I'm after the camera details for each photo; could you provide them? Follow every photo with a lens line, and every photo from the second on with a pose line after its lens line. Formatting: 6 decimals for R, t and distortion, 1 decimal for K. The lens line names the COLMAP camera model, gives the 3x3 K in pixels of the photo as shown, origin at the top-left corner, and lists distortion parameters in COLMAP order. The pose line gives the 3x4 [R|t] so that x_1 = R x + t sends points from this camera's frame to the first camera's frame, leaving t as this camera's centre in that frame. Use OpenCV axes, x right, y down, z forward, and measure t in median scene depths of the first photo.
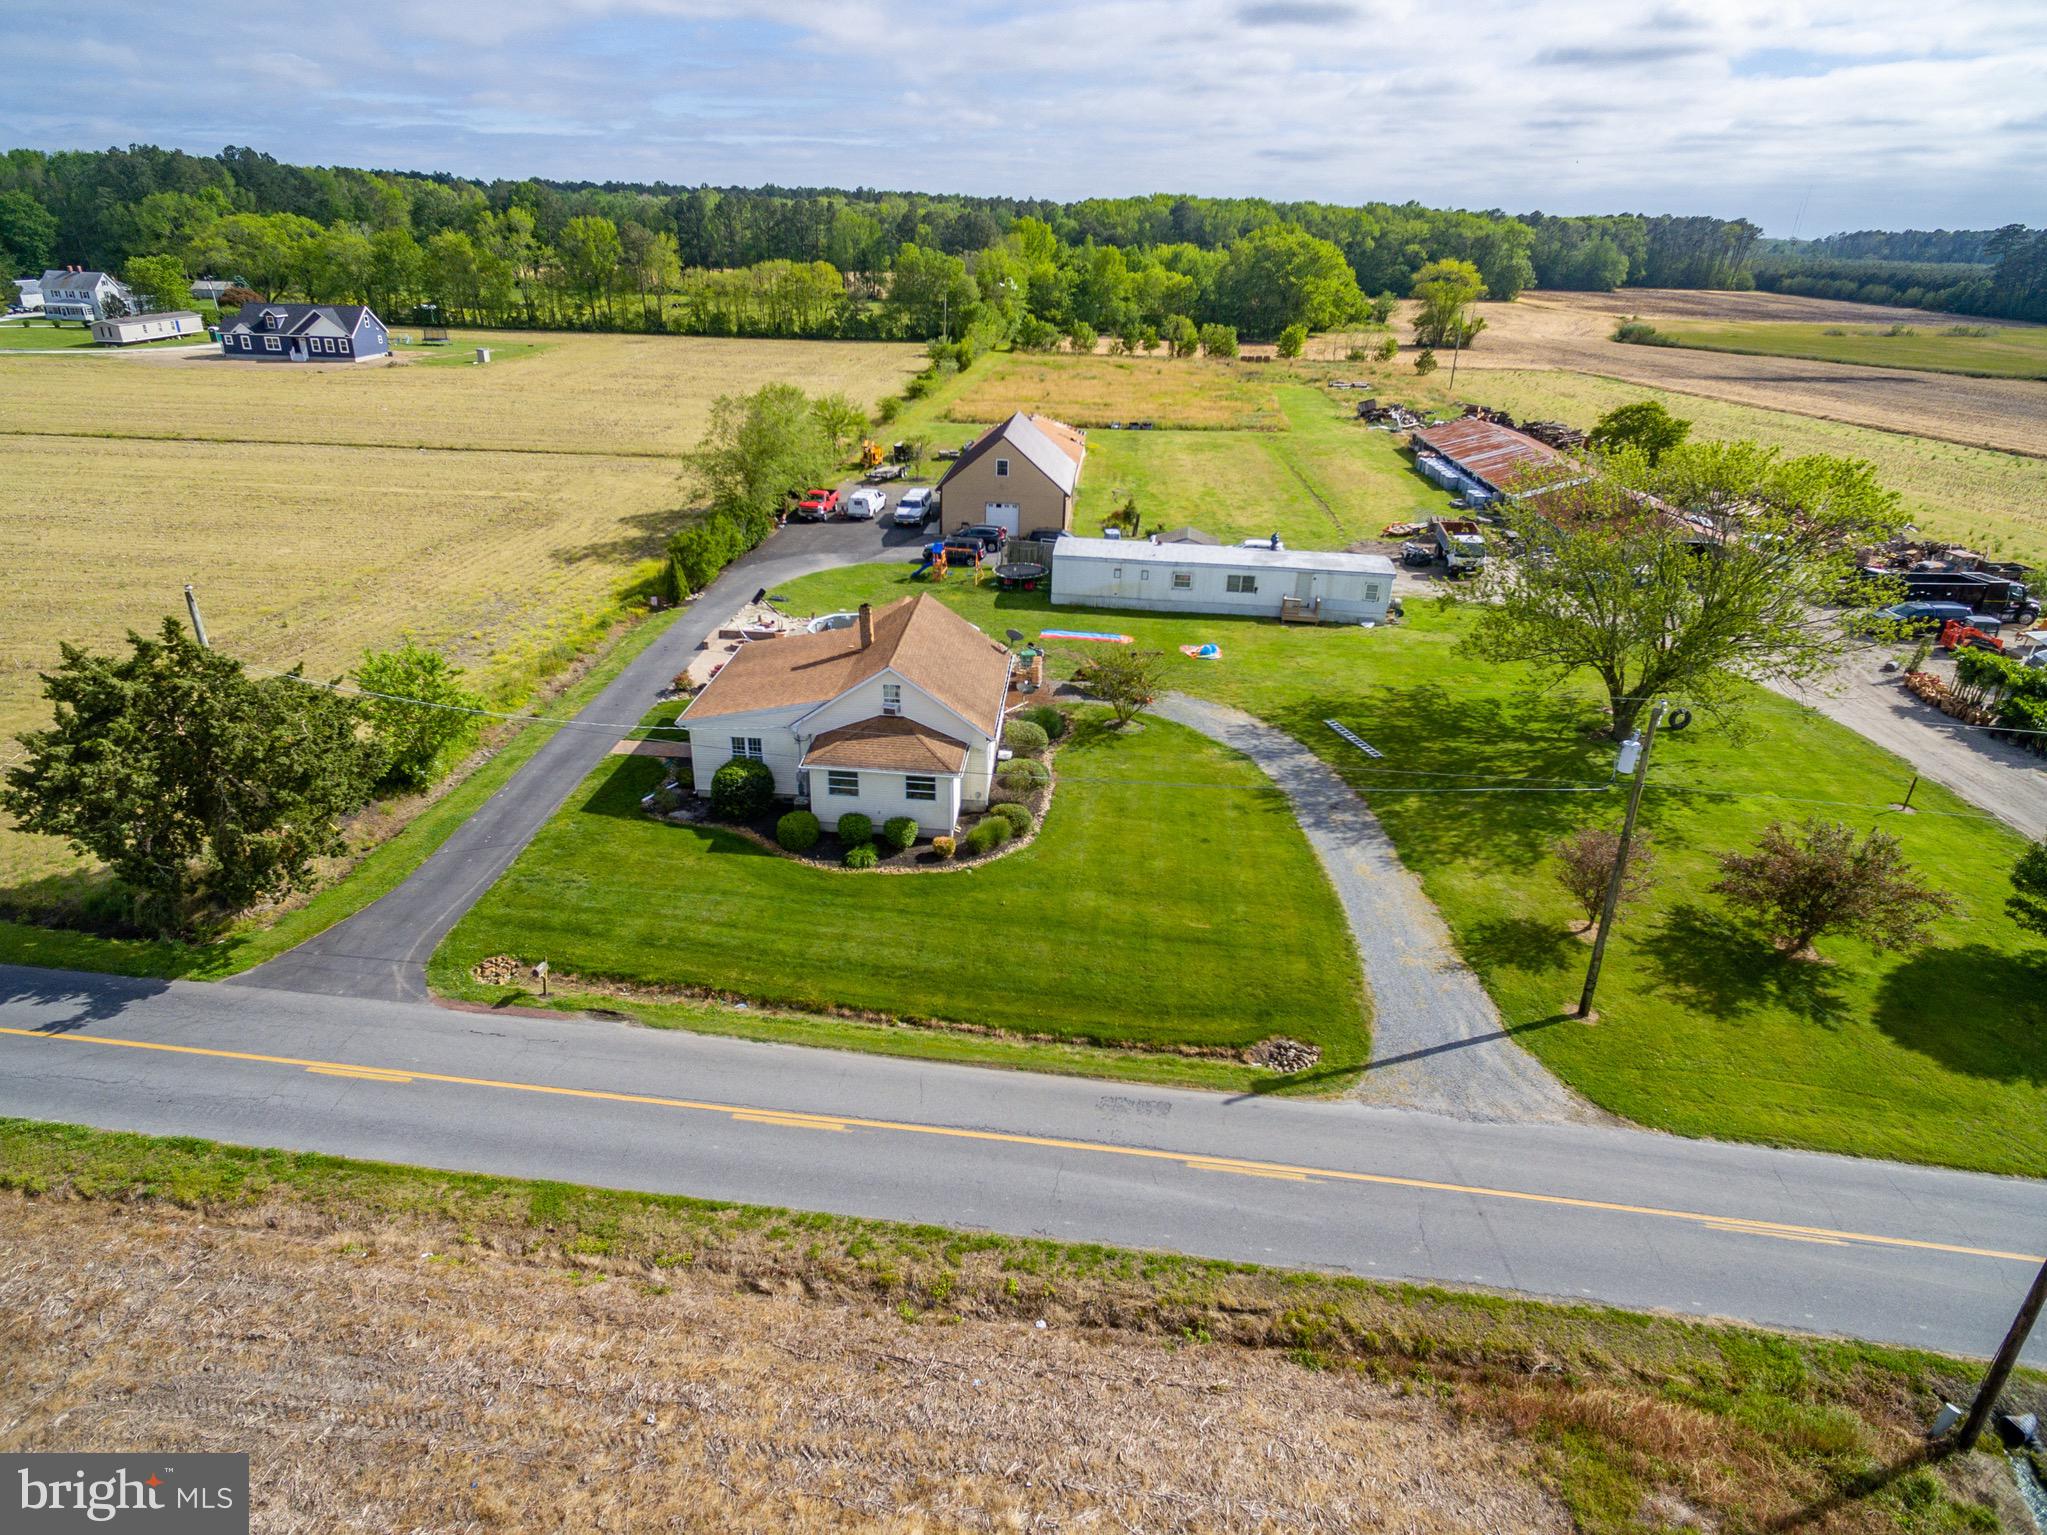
lens RADIAL K [[1129.1, 0, 1023.5], [0, 1129.1, 767.5], [0, 0, 1]] dist [0.011002, 0.001540]
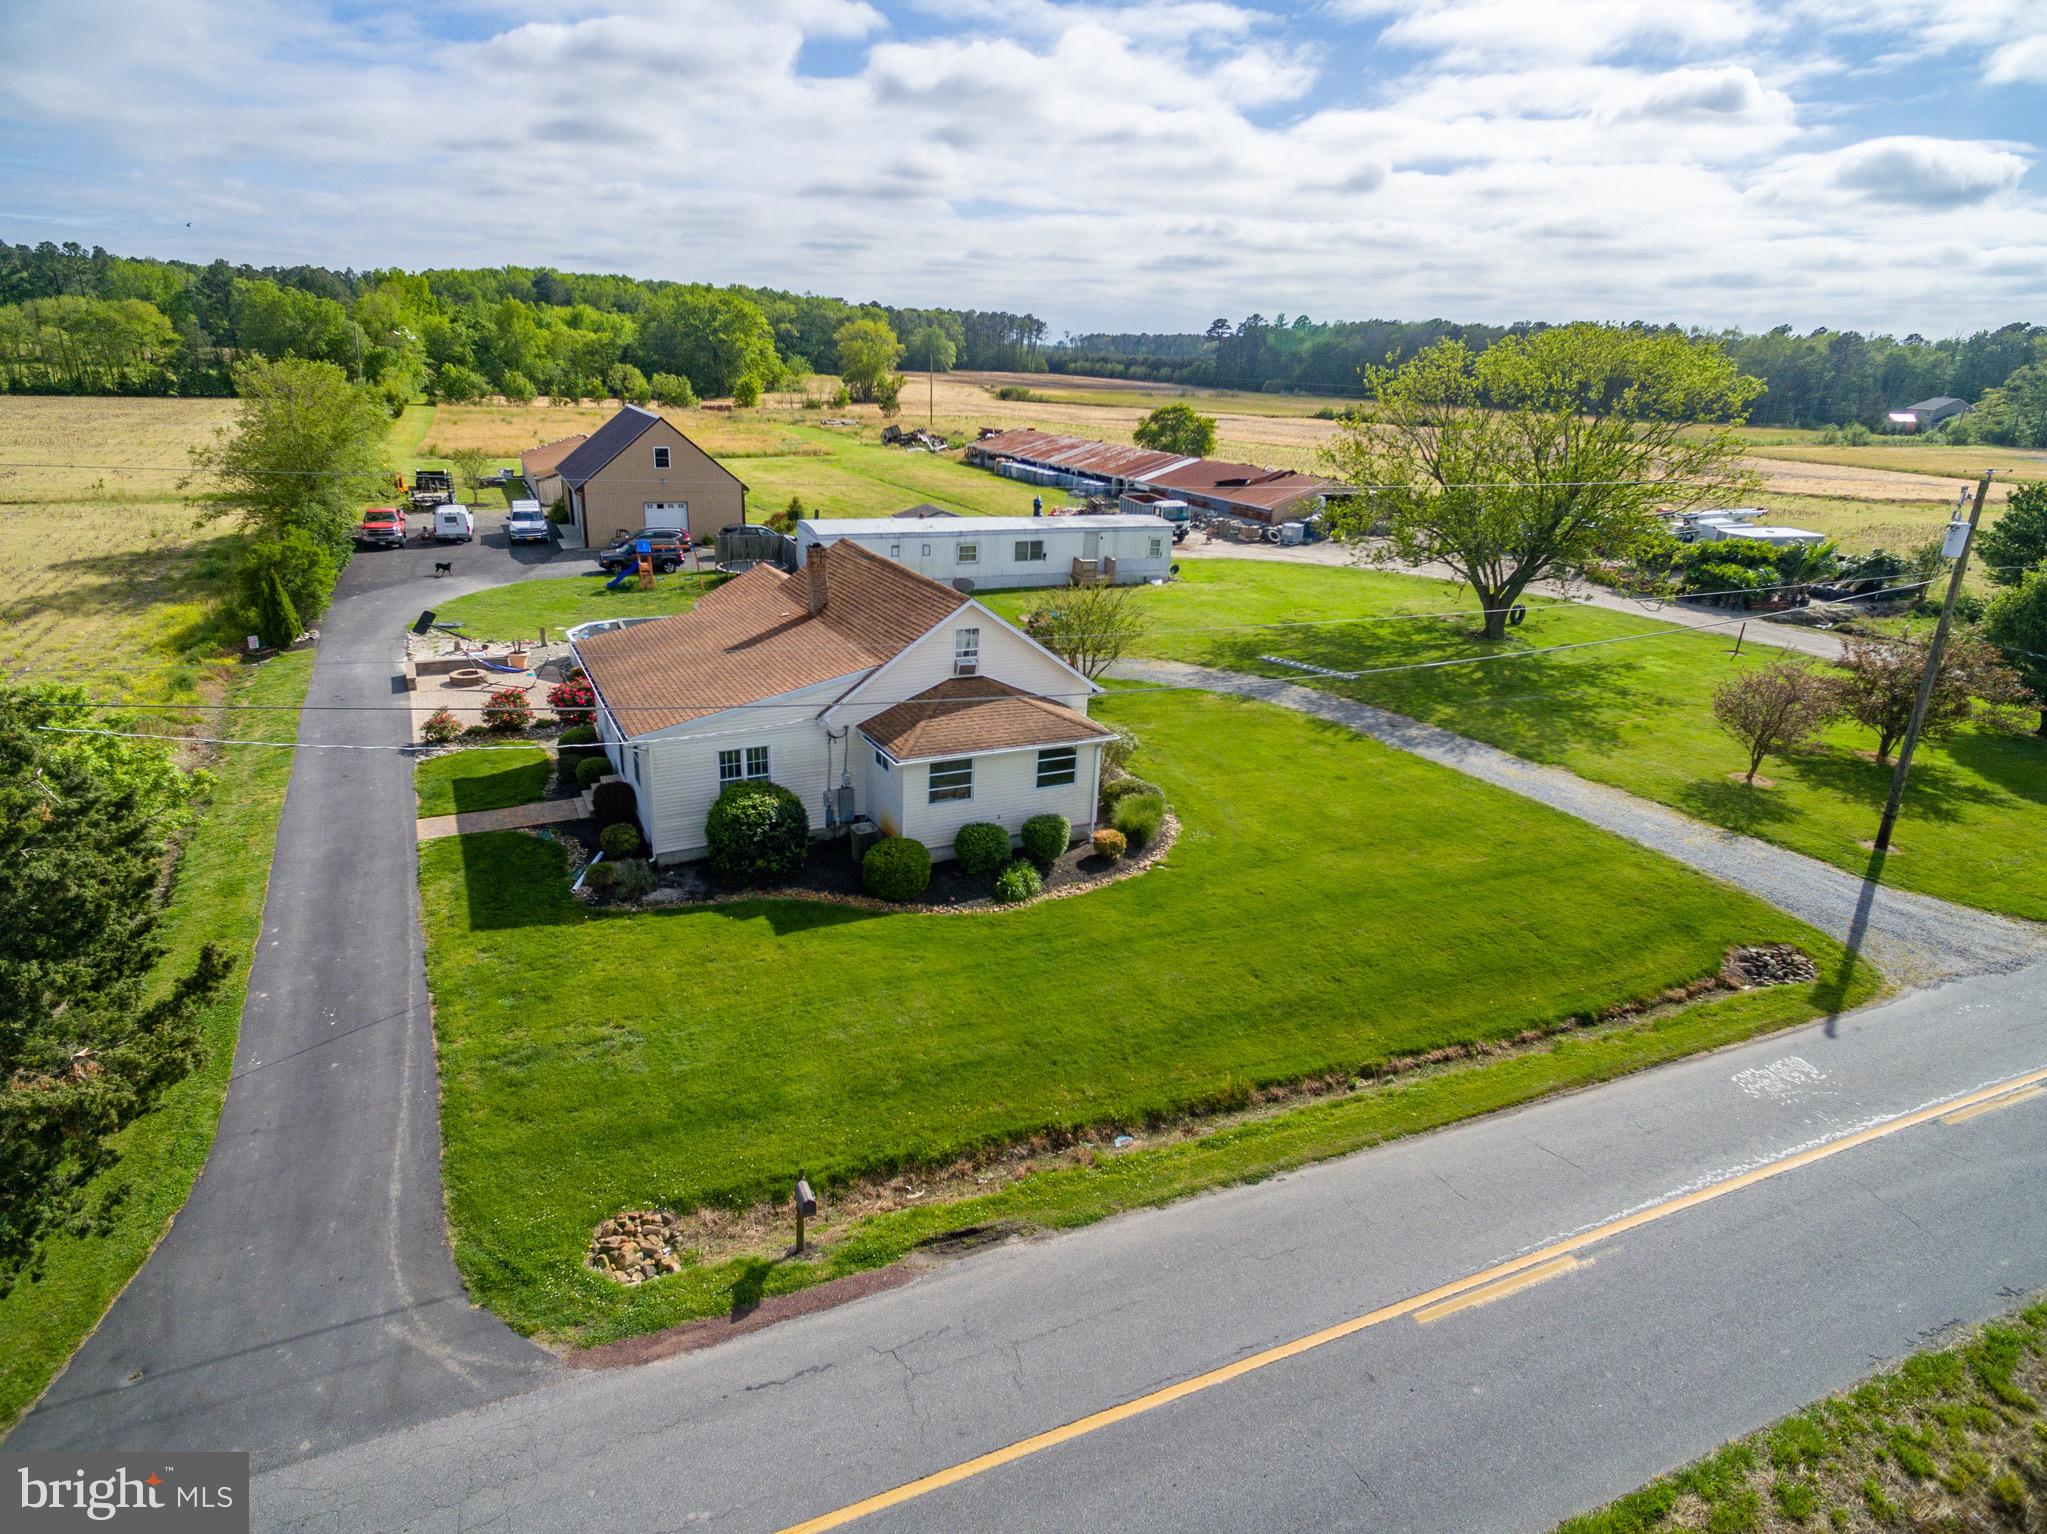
lens RADIAL K [[1104.9, 0, 1014.6], [0, 1104.9, 771.6], [0, 0, 1]] dist [0.005627, -0.001083]
pose [[0.863979, -0.171101, 0.473565, -0.259561], [0.199021, 0.979954, -0.009035, 0.013156], [-0.462526, 0.102055, 0.880712, 0.260396]]
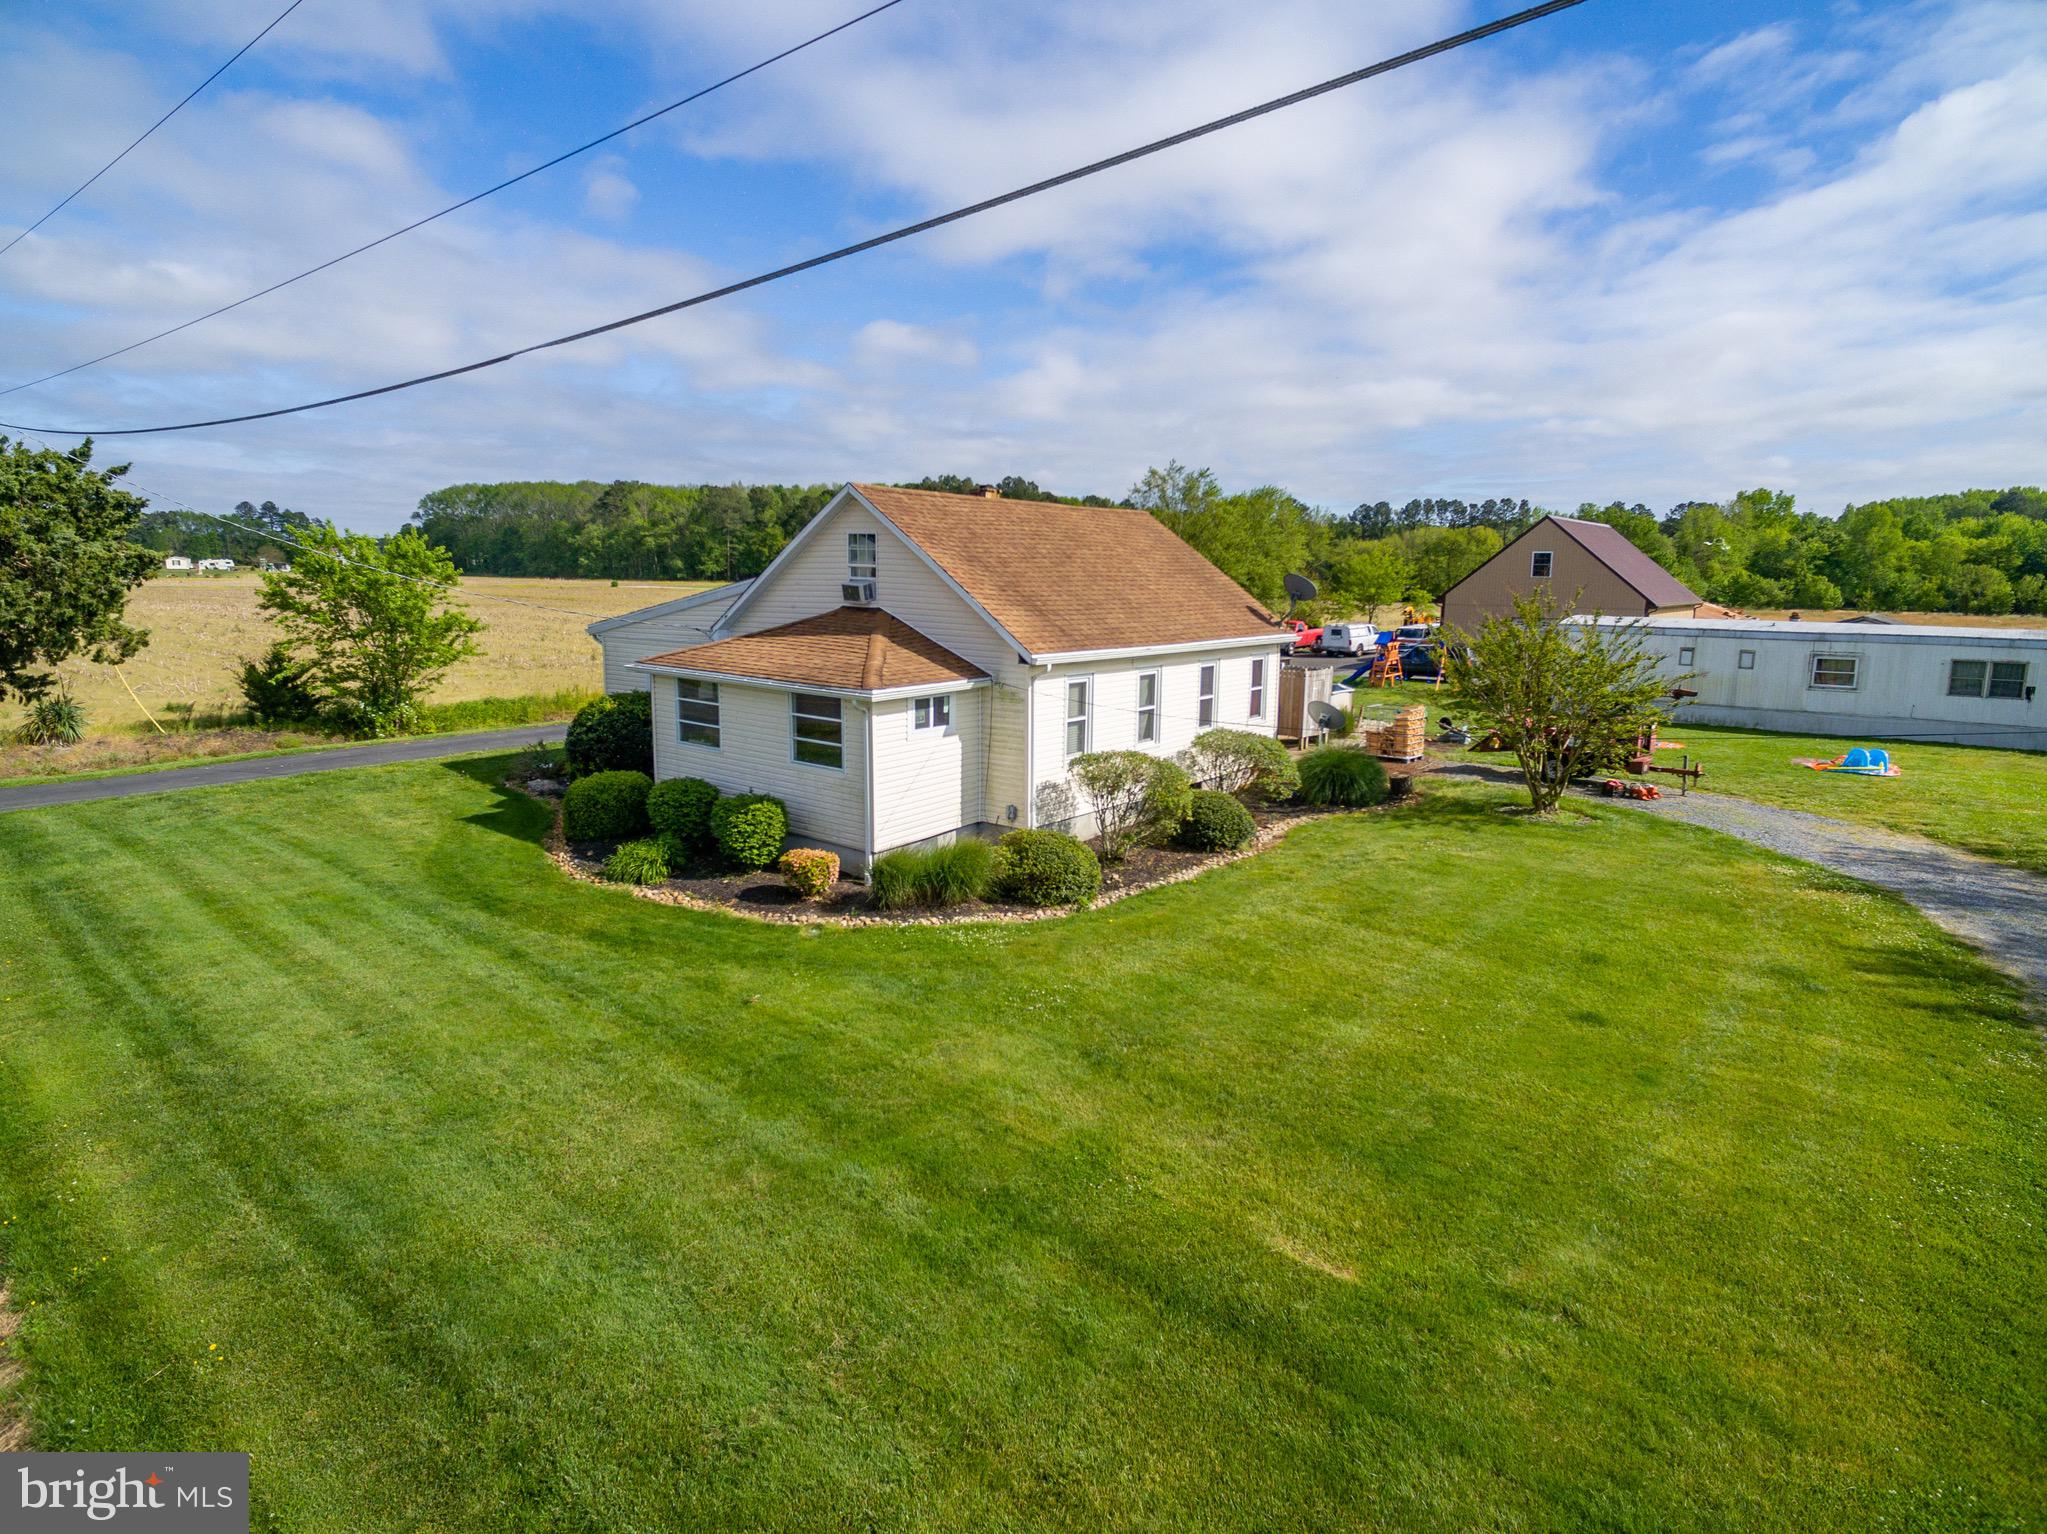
lens RADIAL K [[1129.1, 0, 1023.5], [0, 1129.1, 767.0], [0, 0, 1]] dist [0.011002, 0.001540]
pose [[0.832783, 0.078405, -0.548020, 0.121873], [-0.225413, 0.952167, -0.206317, 0.059977], [0.505630, 0.295348, 0.810622, 0.429065]]
